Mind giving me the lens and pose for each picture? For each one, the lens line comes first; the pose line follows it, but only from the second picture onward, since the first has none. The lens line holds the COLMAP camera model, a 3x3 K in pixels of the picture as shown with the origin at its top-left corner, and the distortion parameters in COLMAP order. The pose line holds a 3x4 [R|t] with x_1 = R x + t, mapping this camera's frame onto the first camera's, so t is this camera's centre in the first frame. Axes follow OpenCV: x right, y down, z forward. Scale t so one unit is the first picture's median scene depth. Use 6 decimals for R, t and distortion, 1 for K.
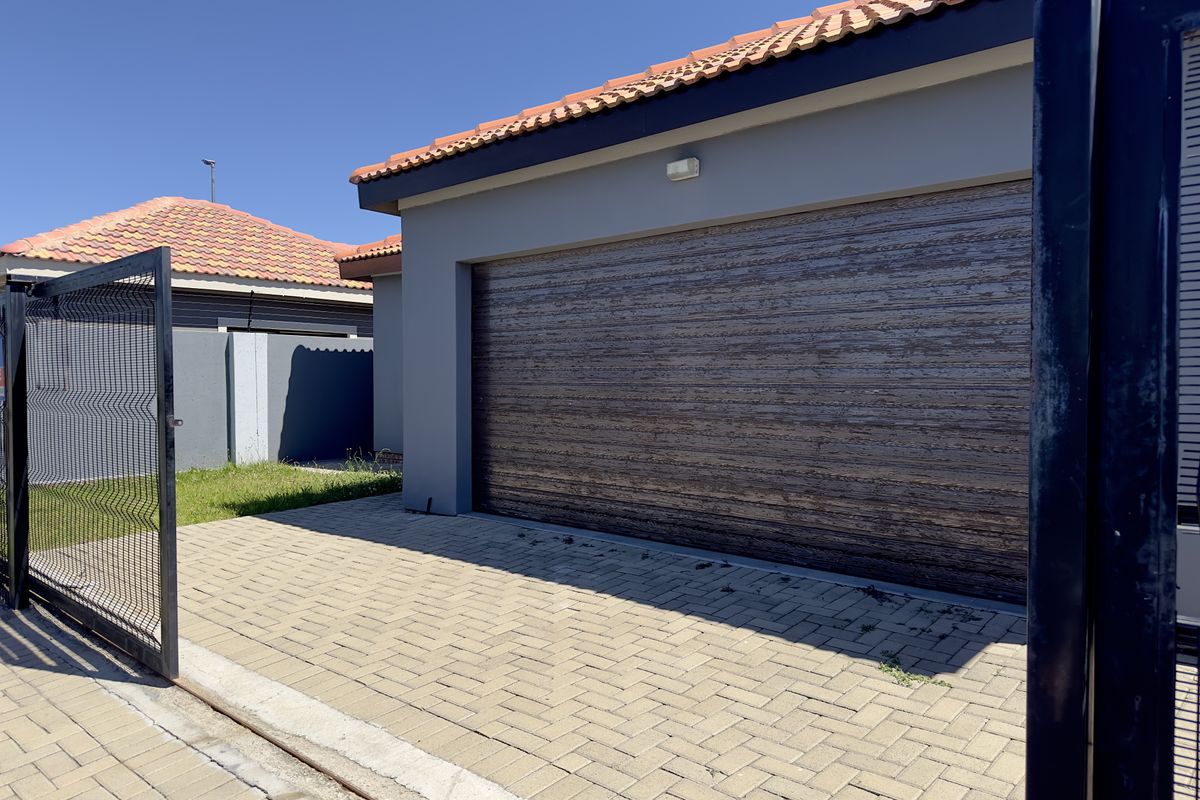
lens RADIAL K [[847.0, 0, 600.0], [0, 847.0, 400.0], [0, 0, 1]] dist [-0.004562, -0.007630]
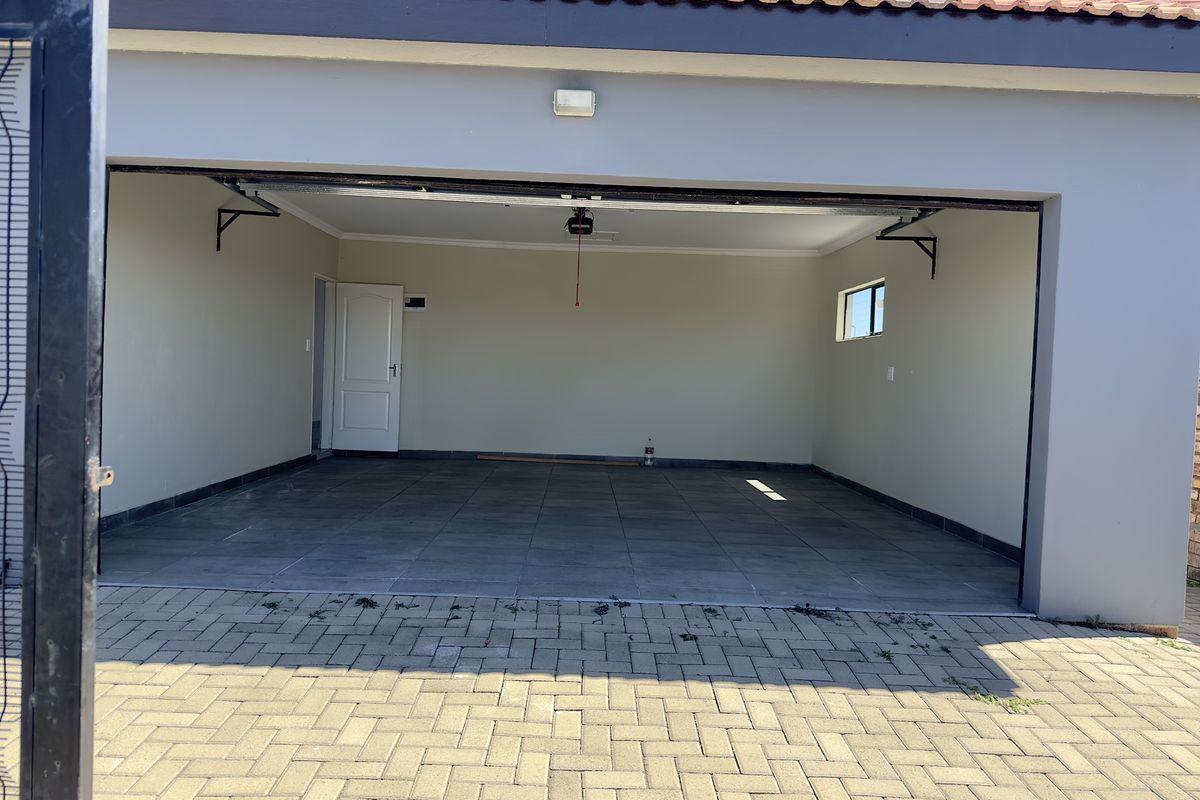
lens RADIAL K [[847.0, 0, 600.0], [0, 847.0, 400.0], [0, 0, 1]] dist [-0.004562, -0.007630]
pose [[0.721593, 0.003670, 0.692308, -0.519767], [-0.022927, 0.999564, 0.018598, -0.019650], [-0.691938, -0.029293, 0.721363, 0.519668]]
